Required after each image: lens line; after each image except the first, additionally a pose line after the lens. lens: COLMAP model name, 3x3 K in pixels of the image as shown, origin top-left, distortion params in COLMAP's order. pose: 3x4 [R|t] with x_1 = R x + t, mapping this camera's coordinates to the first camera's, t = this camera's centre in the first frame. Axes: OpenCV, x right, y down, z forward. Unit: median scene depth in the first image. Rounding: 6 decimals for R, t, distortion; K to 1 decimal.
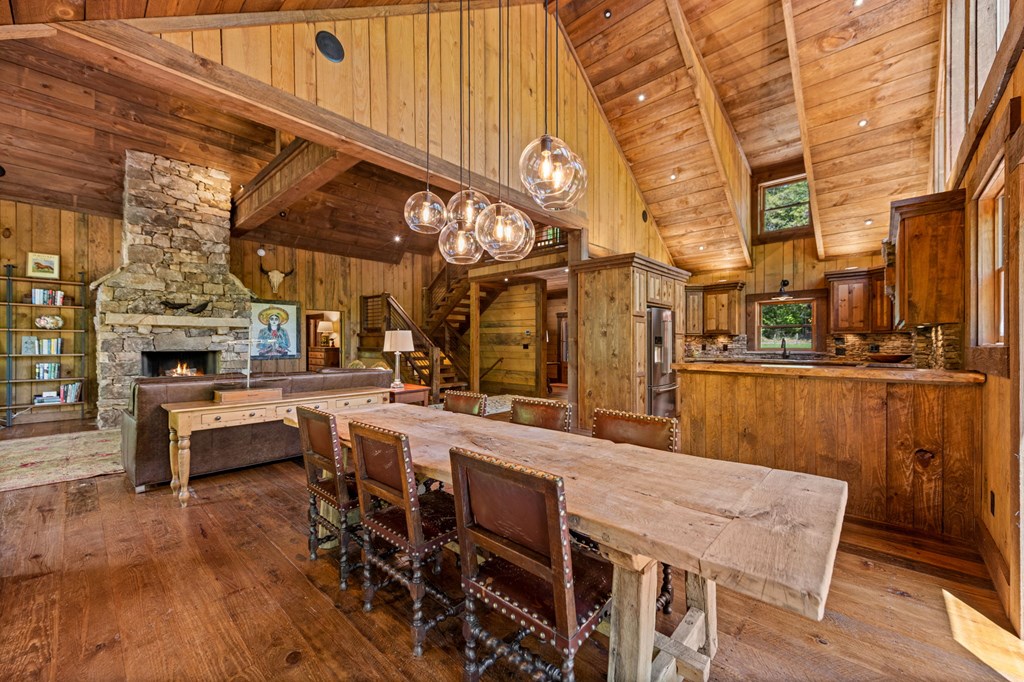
lens RADIAL K [[402.7, 0, 510.8], [0, 402.7, 344.3], [0, 0, 1]] dist [0.008731, 0.000433]
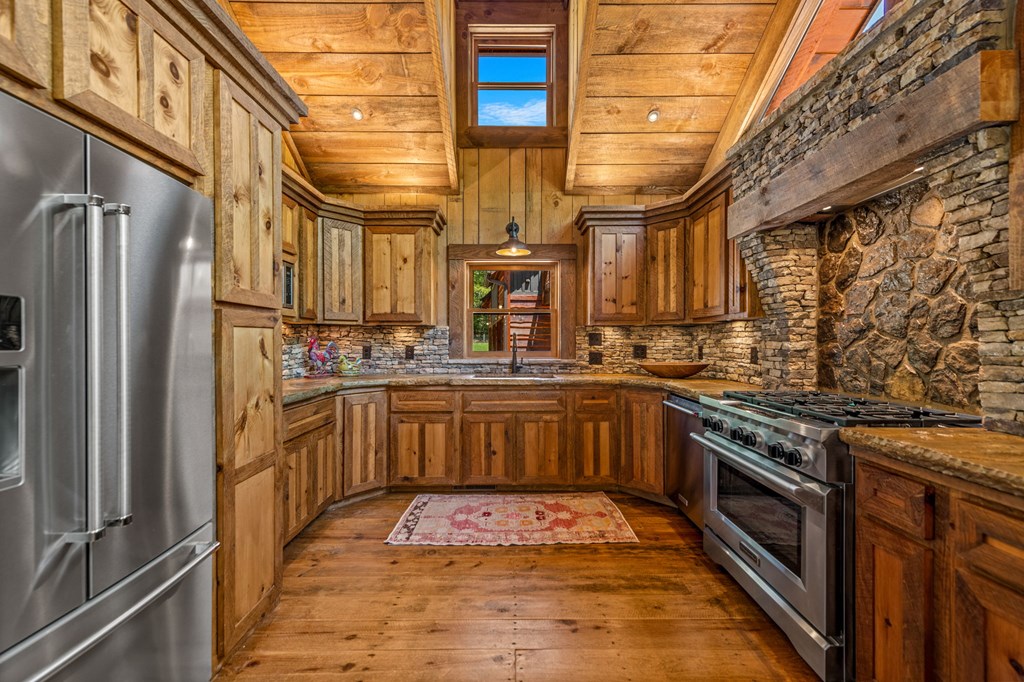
lens RADIAL K [[402.7, 0, 514.4], [0, 402.7, 342.8], [0, 0, 1]] dist [0.008731, 0.000433]
pose [[0.728650, 0.000989, 0.684886, 0.314755], [0.002766, 0.999987, -0.004386, -0.000731], [-0.684881, 0.005090, 0.728637, 0.604567]]
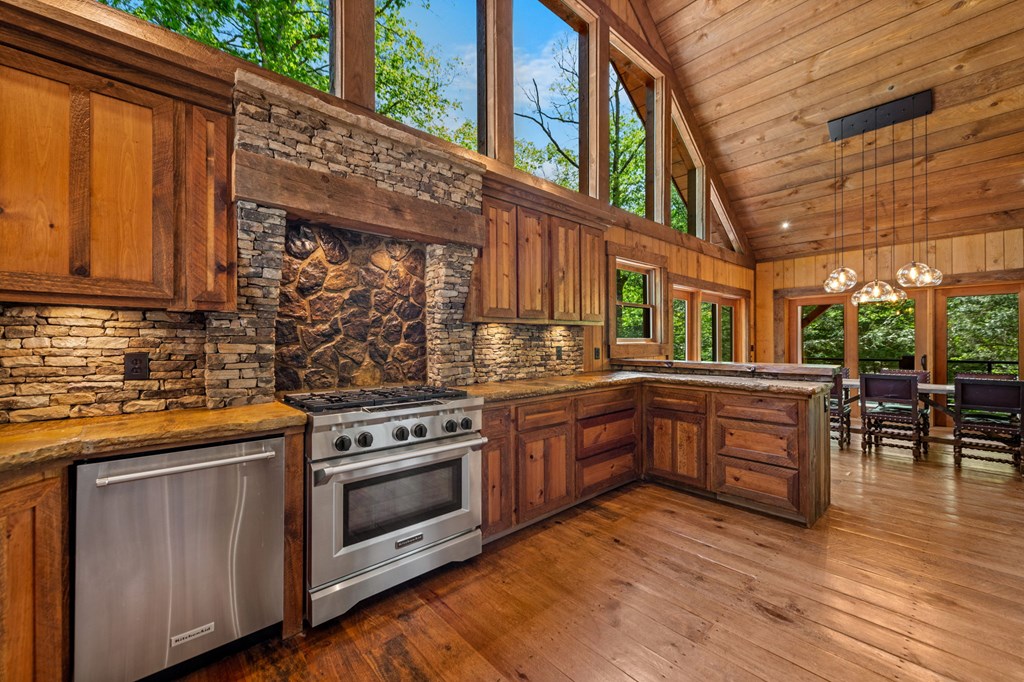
lens RADIAL K [[402.7, 0, 516.0], [0, 402.7, 341.1], [0, 0, 1]] dist [0.008731, 0.000433]
pose [[-0.995797, 0.002310, 0.091561, 0.474264], [0.002741, 0.999986, 0.004583, -0.004856], [-0.091549, 0.004814, -0.995789, 0.907392]]
